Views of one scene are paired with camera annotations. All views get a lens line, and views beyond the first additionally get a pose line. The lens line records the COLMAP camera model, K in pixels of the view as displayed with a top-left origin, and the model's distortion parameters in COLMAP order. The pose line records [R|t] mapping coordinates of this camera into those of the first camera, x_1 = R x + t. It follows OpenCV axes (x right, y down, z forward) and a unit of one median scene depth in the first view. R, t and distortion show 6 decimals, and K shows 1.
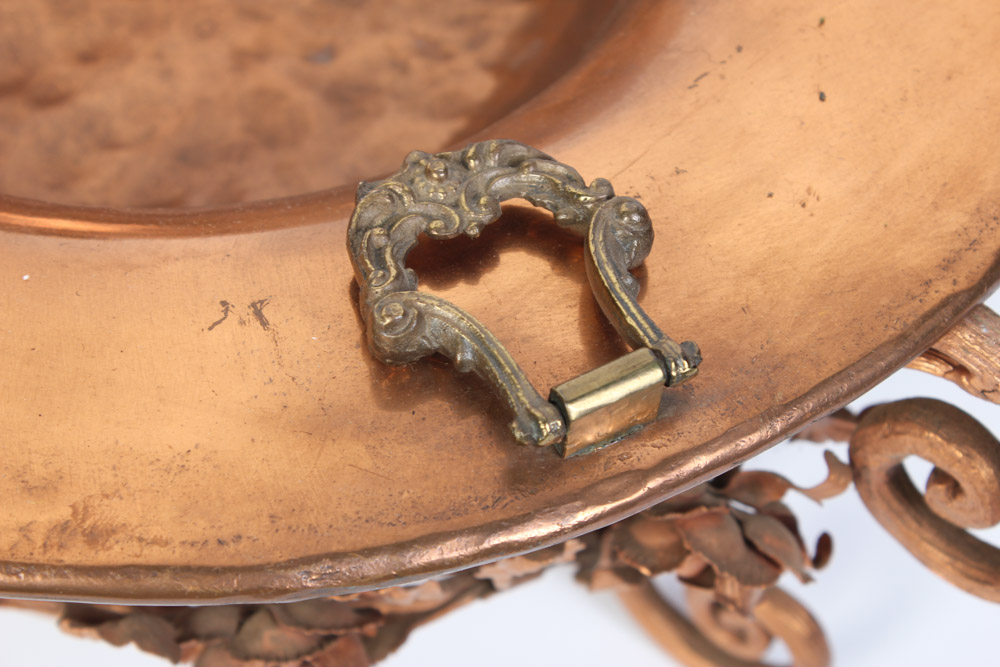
lens RADIAL K [[2404.3, 0, 504.4], [0, 2404.3, 335.3], [0, 0, 1]] dist [0.099367, 0.000000]
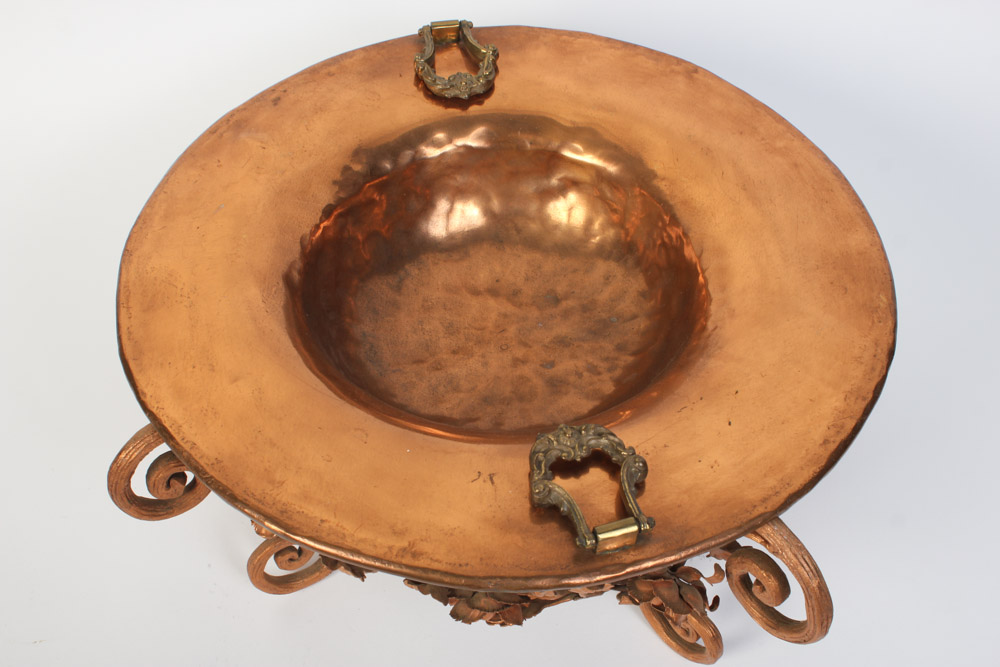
lens RADIAL K [[1215.7, 0, 500.1], [0, 1215.7, 329.9], [0, 0, 1]] dist [-0.094080, 0.000000]
pose [[0.977294, 0.137490, -0.161222, 0.090989], [-0.151414, 0.985430, -0.077464, -0.063341], [0.148223, 0.100116, 0.983873, -0.288488]]
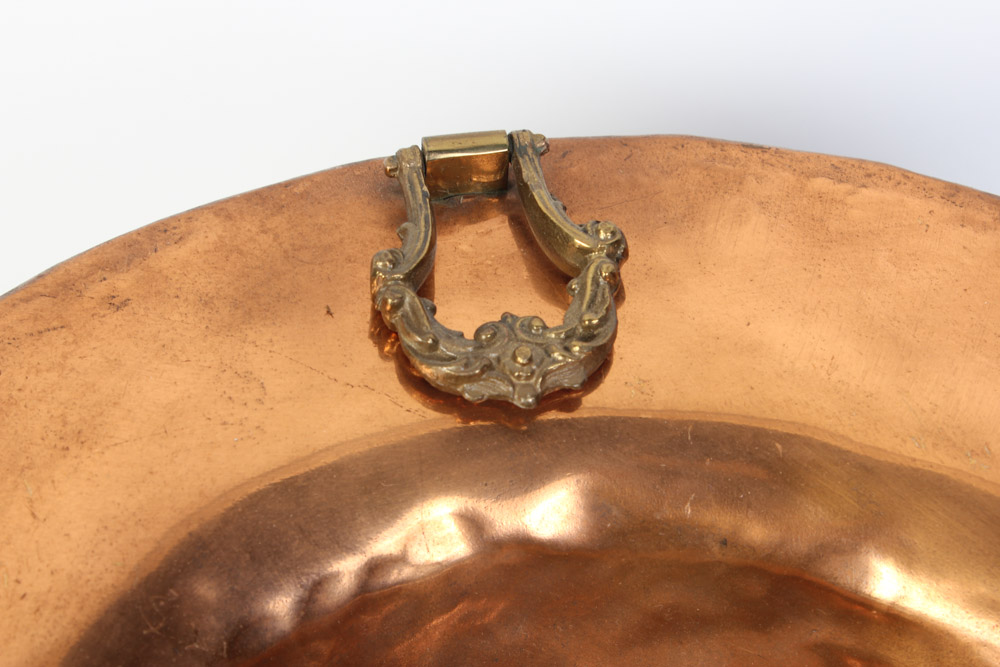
lens RADIAL K [[2404.3, 0, 497.4], [0, 2404.3, 333.0], [0, 0, 1]] dist [0.099367, 0.000000]
pose [[0.972912, 0.158230, -0.168541, -0.106117], [-0.173638, 0.981481, -0.080897, -0.444895], [0.152620, 0.107971, 0.982369, 0.252046]]
